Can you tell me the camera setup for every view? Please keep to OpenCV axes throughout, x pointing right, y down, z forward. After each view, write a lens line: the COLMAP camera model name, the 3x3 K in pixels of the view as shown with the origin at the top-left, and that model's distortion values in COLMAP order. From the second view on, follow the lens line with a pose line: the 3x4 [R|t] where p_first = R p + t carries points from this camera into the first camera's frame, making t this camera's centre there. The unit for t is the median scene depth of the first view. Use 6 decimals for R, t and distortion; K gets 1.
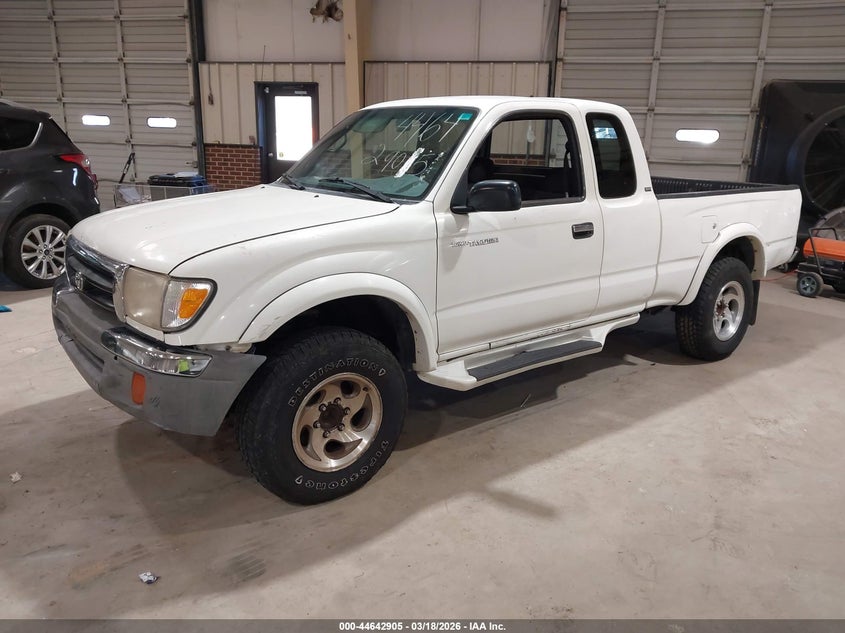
lens RADIAL K [[683.8, 0, 422.5], [0, 683.8, 316.5], [0, 0, 1]] dist [0.013501, 0.001807]
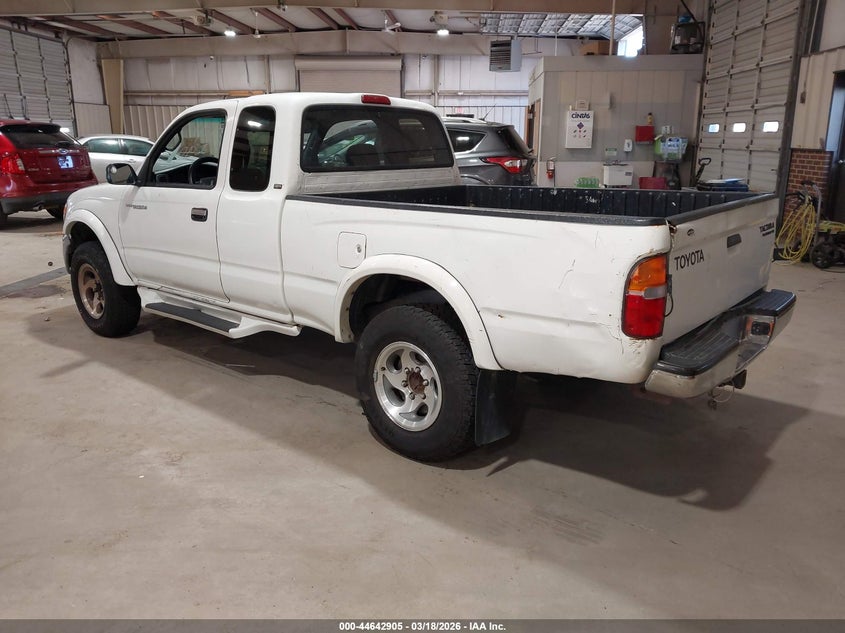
lens RADIAL K [[667.7, 0, 422.5], [0, 667.7, 316.5], [0, 0, 1]] dist [0.000717, -0.002279]
pose [[0.180602, 0.232387, -0.955709, 1.309059], [-0.243511, 0.952000, 0.185469, -0.244420], [0.952935, 0.199230, 0.228522, 1.071279]]
